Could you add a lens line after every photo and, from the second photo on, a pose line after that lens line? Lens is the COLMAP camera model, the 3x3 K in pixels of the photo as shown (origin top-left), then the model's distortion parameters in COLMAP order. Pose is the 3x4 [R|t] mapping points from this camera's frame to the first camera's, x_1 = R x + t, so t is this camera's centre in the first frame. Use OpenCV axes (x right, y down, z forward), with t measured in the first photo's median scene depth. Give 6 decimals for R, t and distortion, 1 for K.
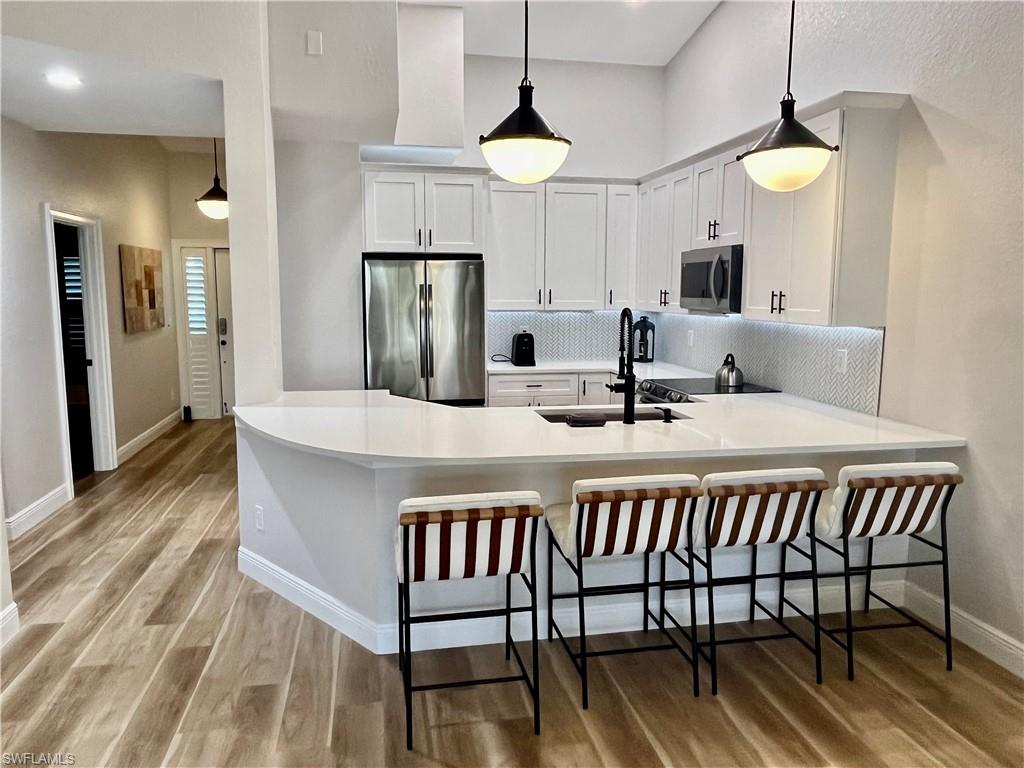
lens RADIAL K [[725.4, 0, 514.0], [0, 725.4, 380.3], [0, 0, 1]] dist [-0.001177, 0.001385]
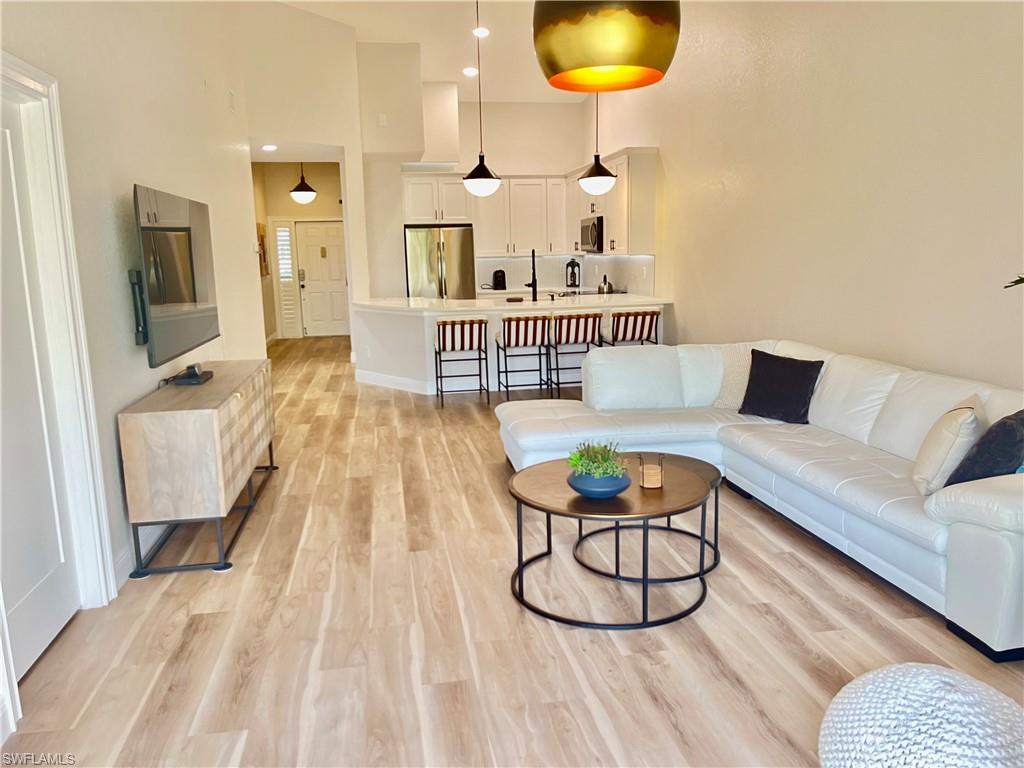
lens RADIAL K [[775.1, 0, 510.3], [0, 775.1, 389.0], [0, 0, 1]] dist [0.044354, -0.000542]
pose [[0.999456, -0.021508, -0.025004, 0.094698], [0.022712, 0.998545, 0.048906, 0.146566], [0.023915, -0.049447, 0.998490, -0.963435]]
